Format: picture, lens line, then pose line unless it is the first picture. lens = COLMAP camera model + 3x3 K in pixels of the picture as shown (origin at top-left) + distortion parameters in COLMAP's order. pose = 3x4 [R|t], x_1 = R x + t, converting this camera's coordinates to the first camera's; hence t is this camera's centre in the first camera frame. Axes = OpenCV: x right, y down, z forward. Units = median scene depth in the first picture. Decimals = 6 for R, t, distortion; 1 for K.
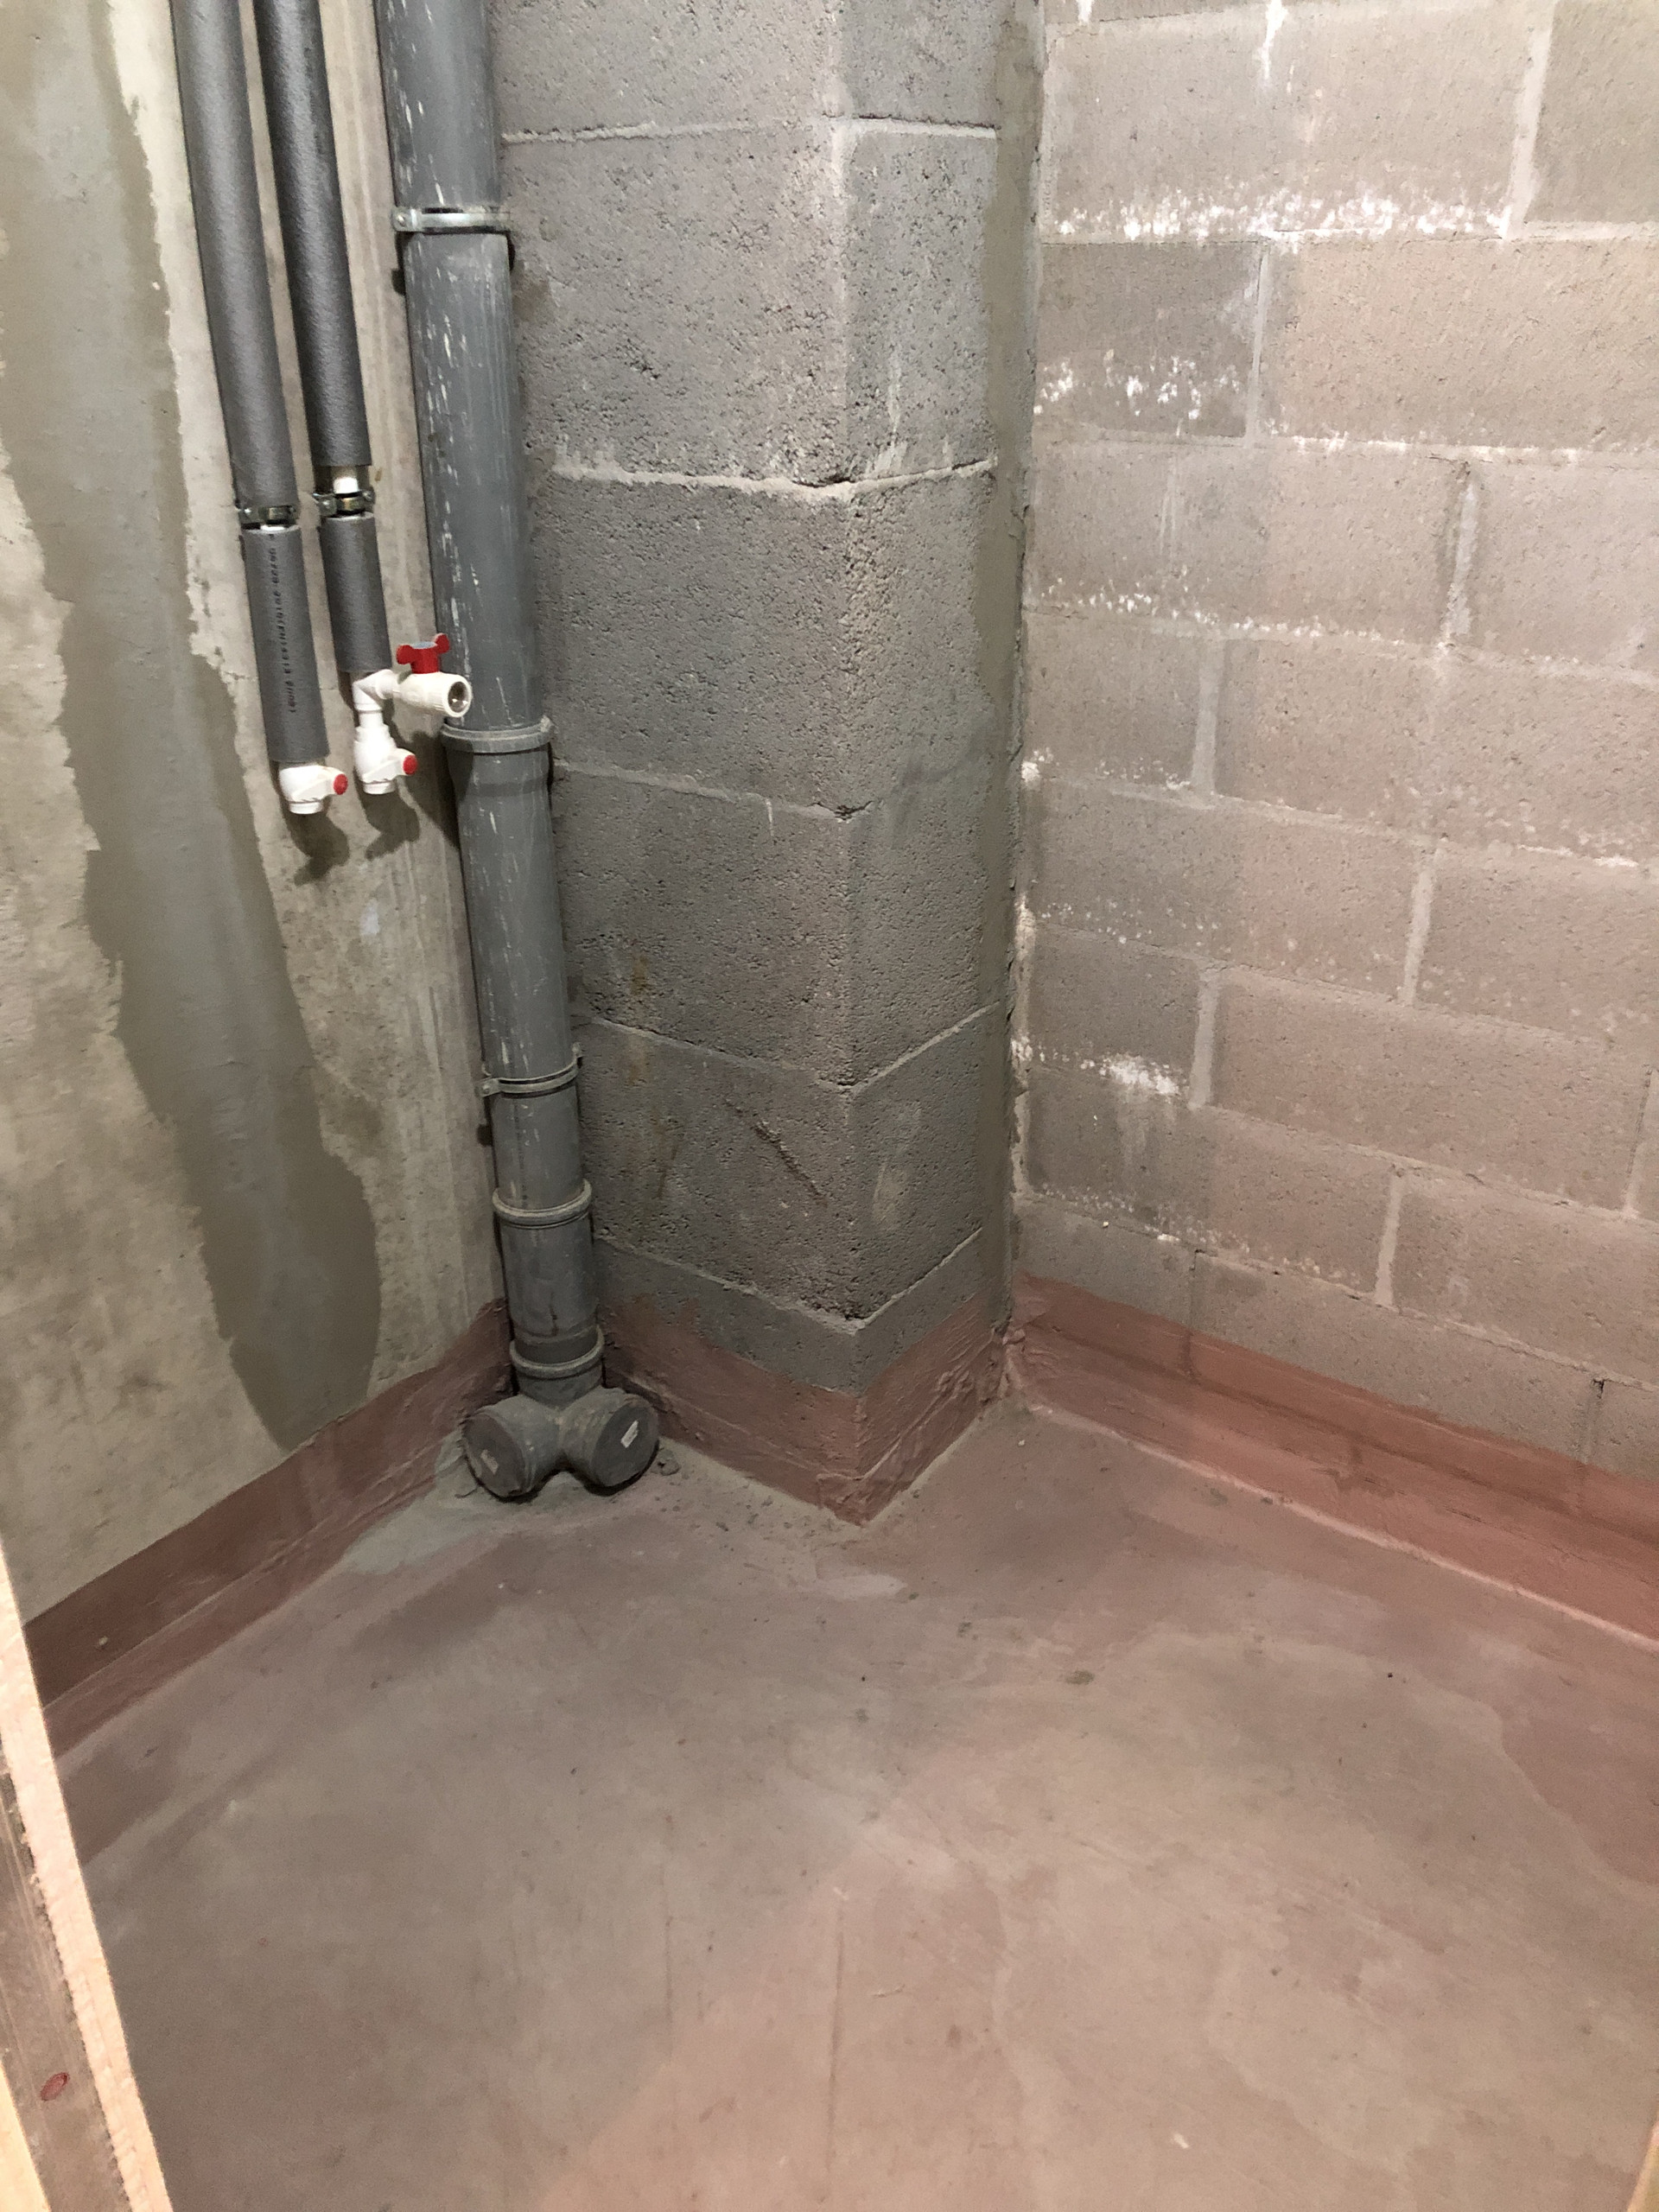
lens RADIAL K [[1797.8, 0, 813.2], [0, 1797.8, 1088.4], [0, 0, 1]] dist [0.043998, -0.053497]
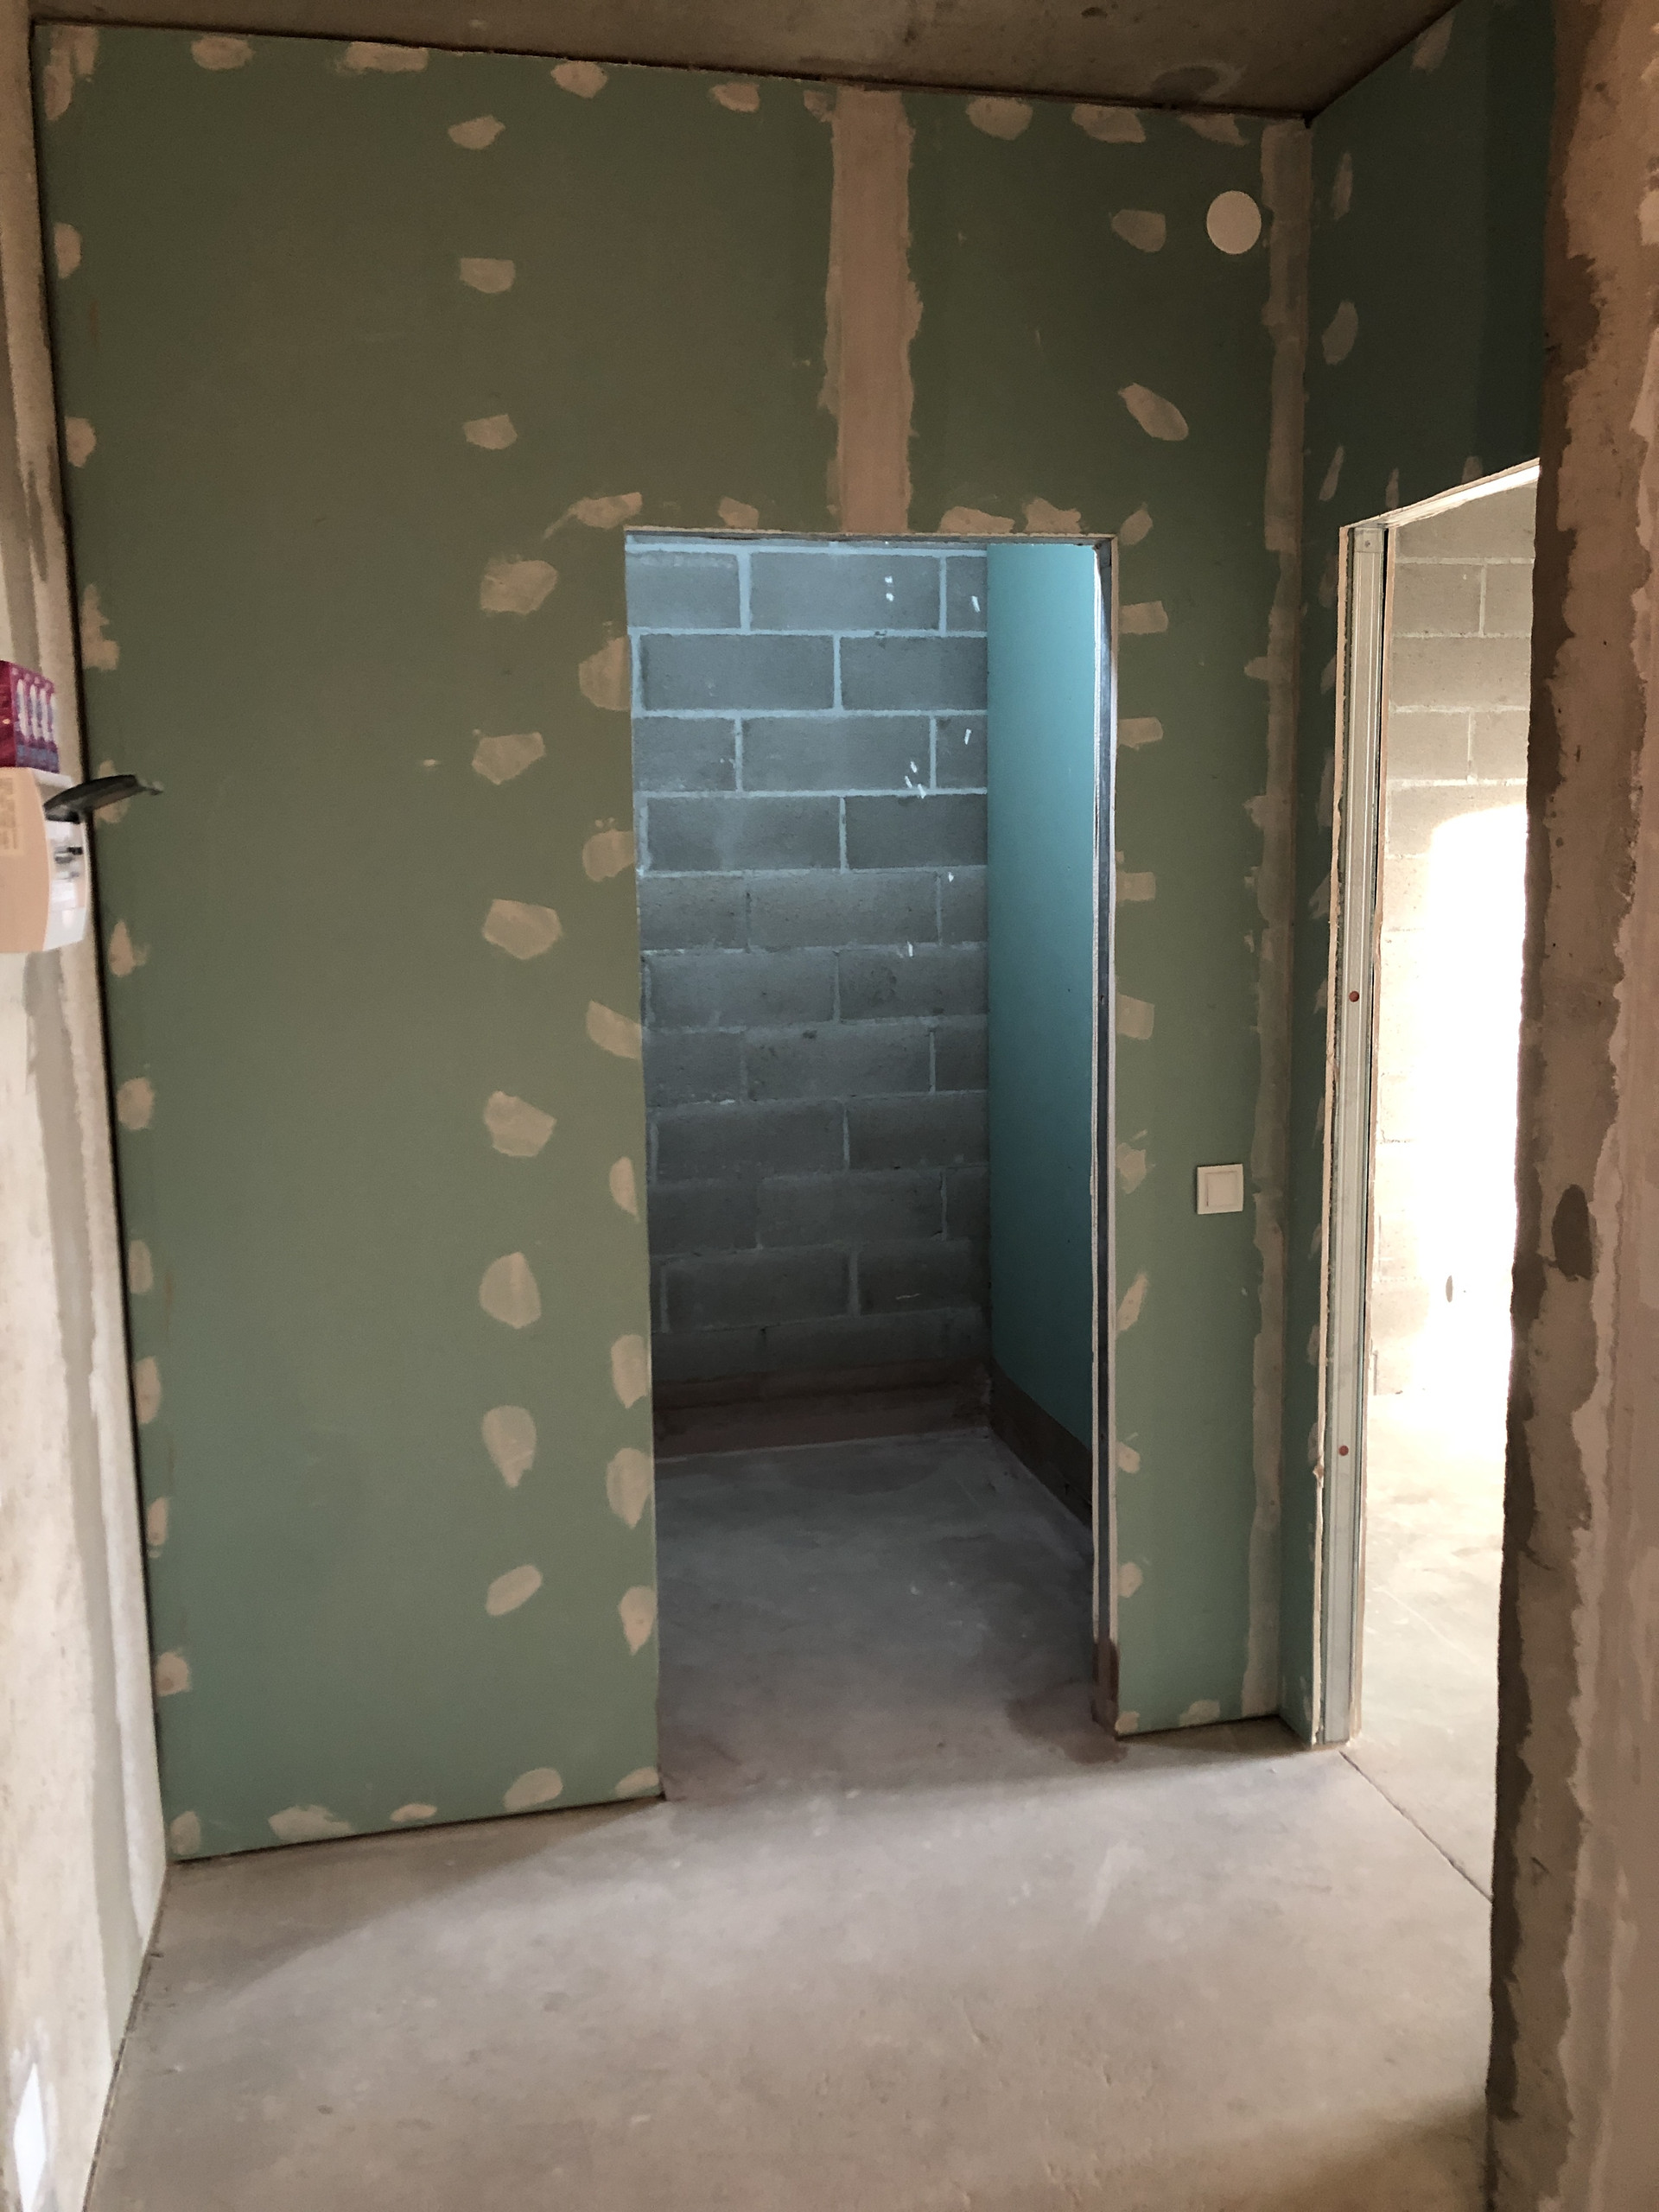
lens RADIAL K [[1797.8, 0, 798.5], [0, 1797.8, 1086.2], [0, 0, 1]] dist [0.043998, -0.053497]
pose [[0.667182, -0.093703, 0.738978, -1.179864], [0.323359, 0.930142, -0.174000, 0.283922], [-0.671050, 0.355044, 0.650873, -0.615438]]
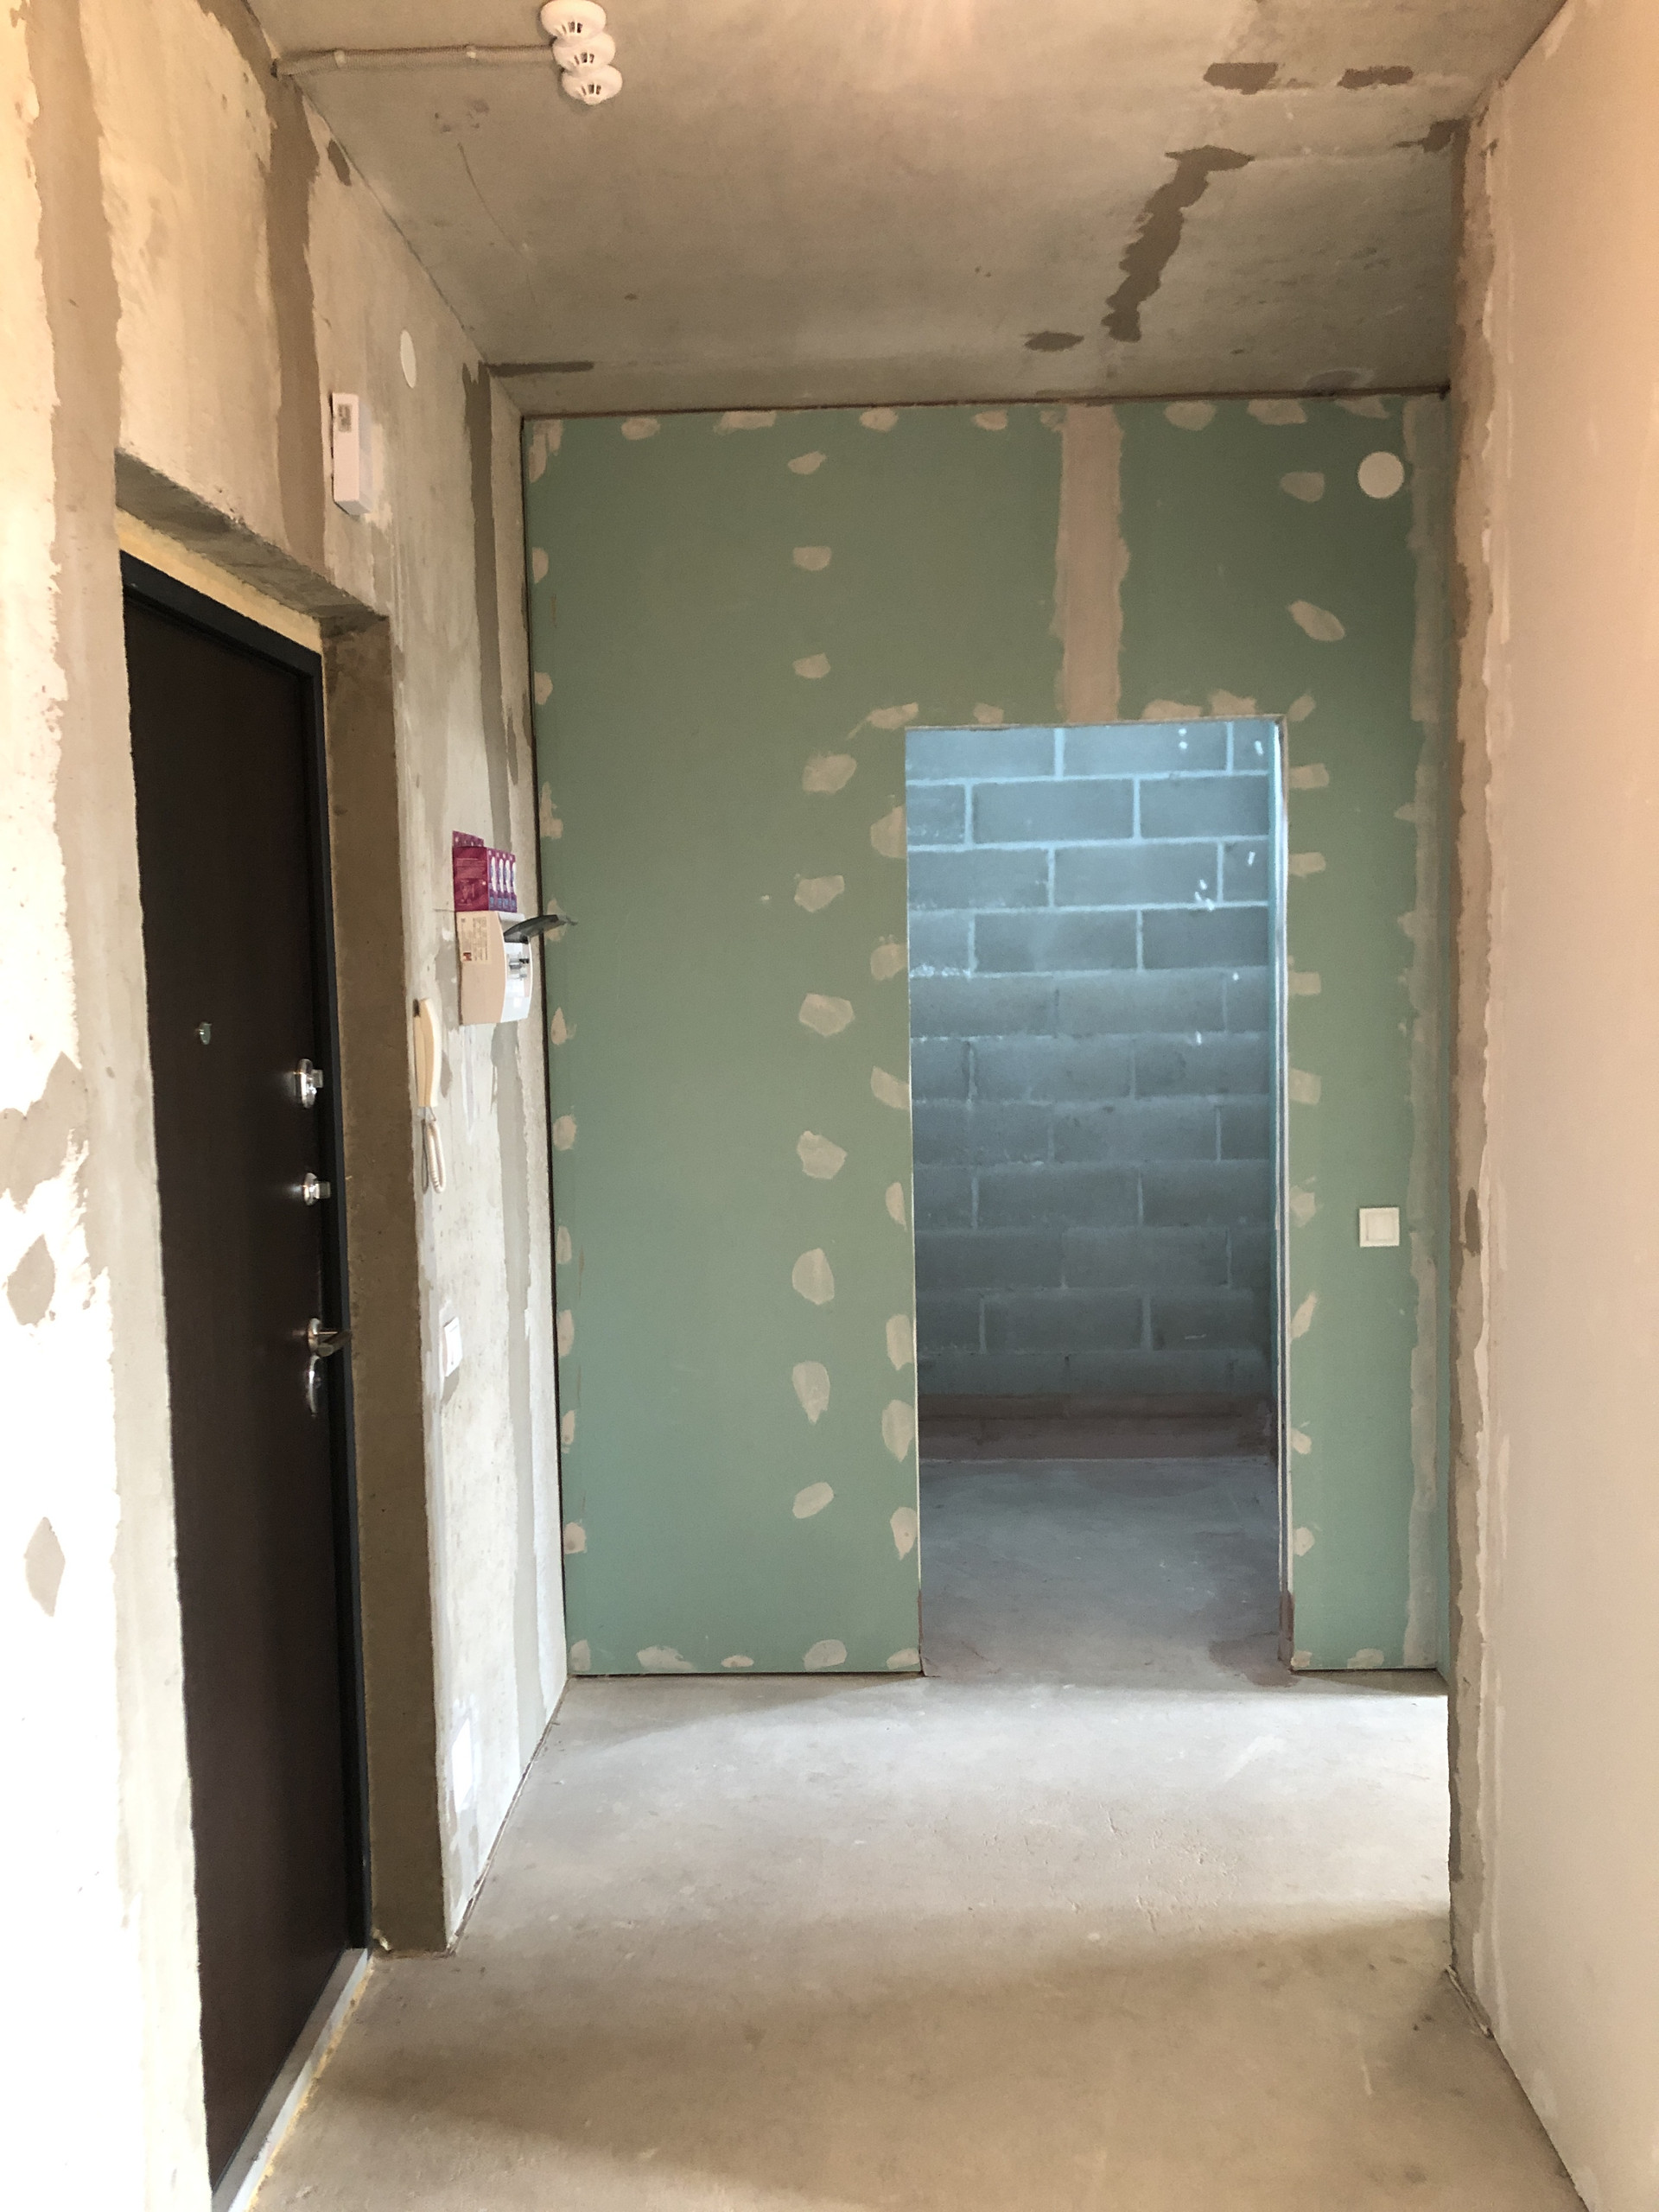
lens RADIAL K [[1797.8, 0, 777.0], [0, 1797.8, 1092.2], [0, 0, 1]] dist [0.043998, -0.053497]
pose [[0.839308, -0.041824, 0.542045, -1.373983], [0.238703, 0.924140, -0.298304, 0.495807], [-0.488450, 0.379757, 0.785622, -1.059951]]
